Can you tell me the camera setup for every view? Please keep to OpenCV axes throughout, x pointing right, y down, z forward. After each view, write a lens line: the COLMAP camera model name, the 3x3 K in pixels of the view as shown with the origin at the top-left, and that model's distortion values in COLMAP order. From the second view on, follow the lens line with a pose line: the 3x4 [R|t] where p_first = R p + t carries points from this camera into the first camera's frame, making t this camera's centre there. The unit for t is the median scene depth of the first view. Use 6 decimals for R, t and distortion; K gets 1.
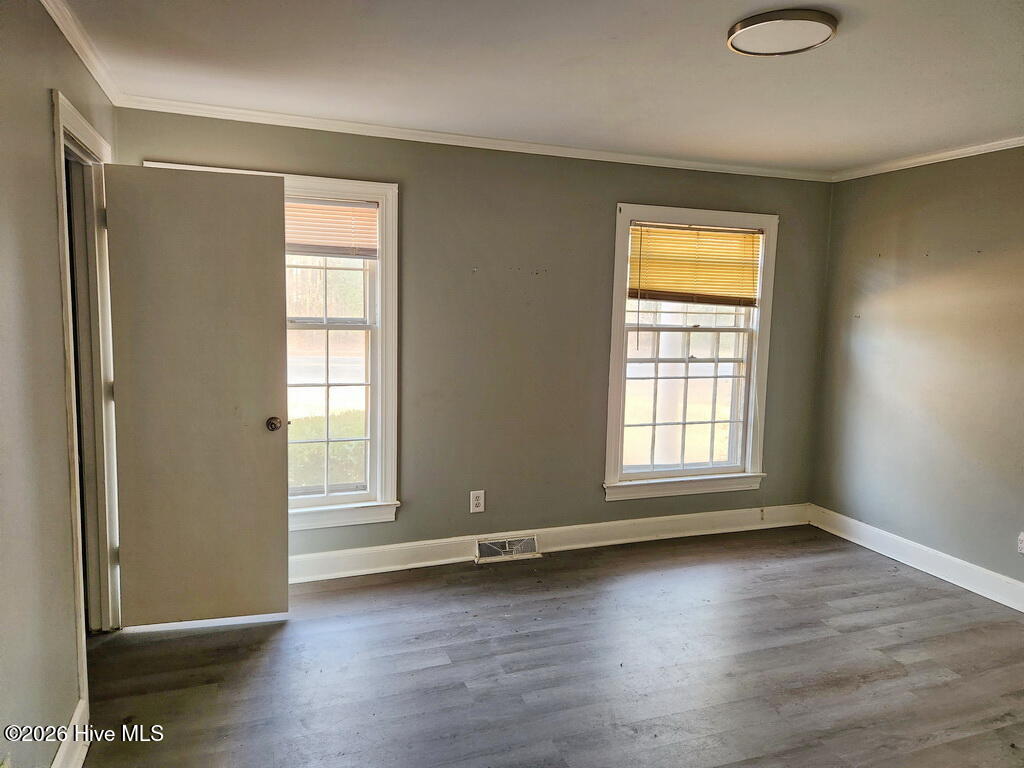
lens RADIAL K [[689.9, 0, 515.5], [0, 689.9, 383.2], [0, 0, 1]] dist [0.024337, 0.000168]
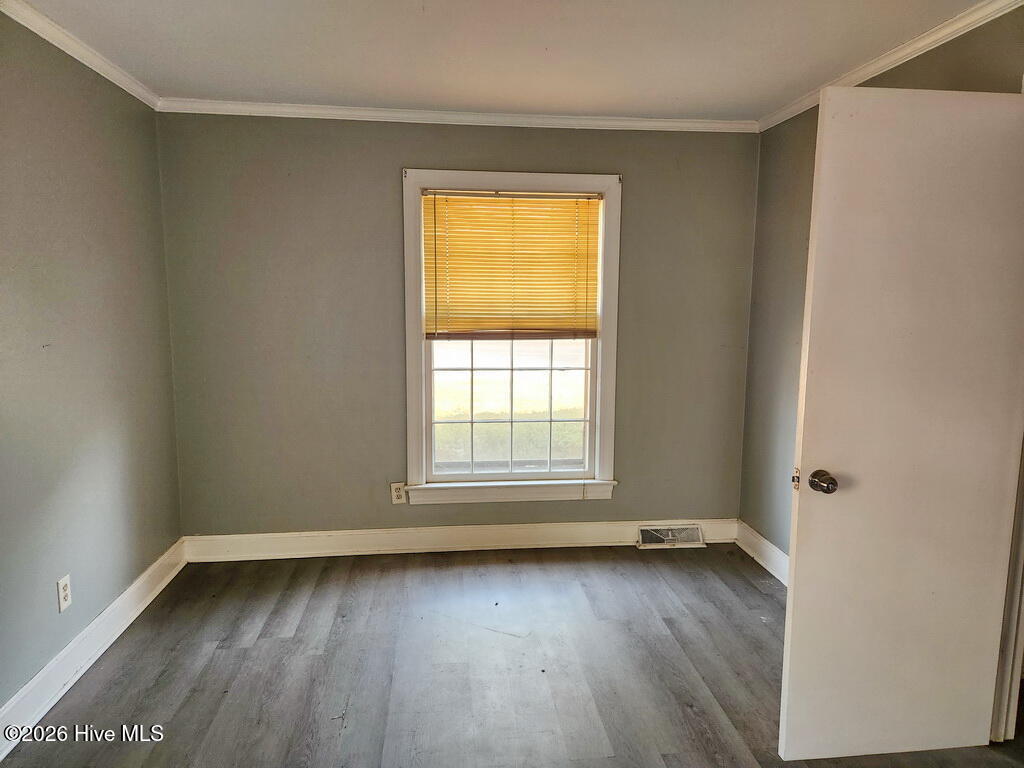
lens RADIAL K [[689.9, 0, 509.2], [0, 689.9, 389.8], [0, 0, 1]] dist [0.024337, 0.000168]
pose [[0.973050, 0.020011, -0.229723, 0.445458], [-0.012570, 0.999349, 0.033806, -0.010413], [0.230250, -0.030007, 0.972669, 0.151229]]
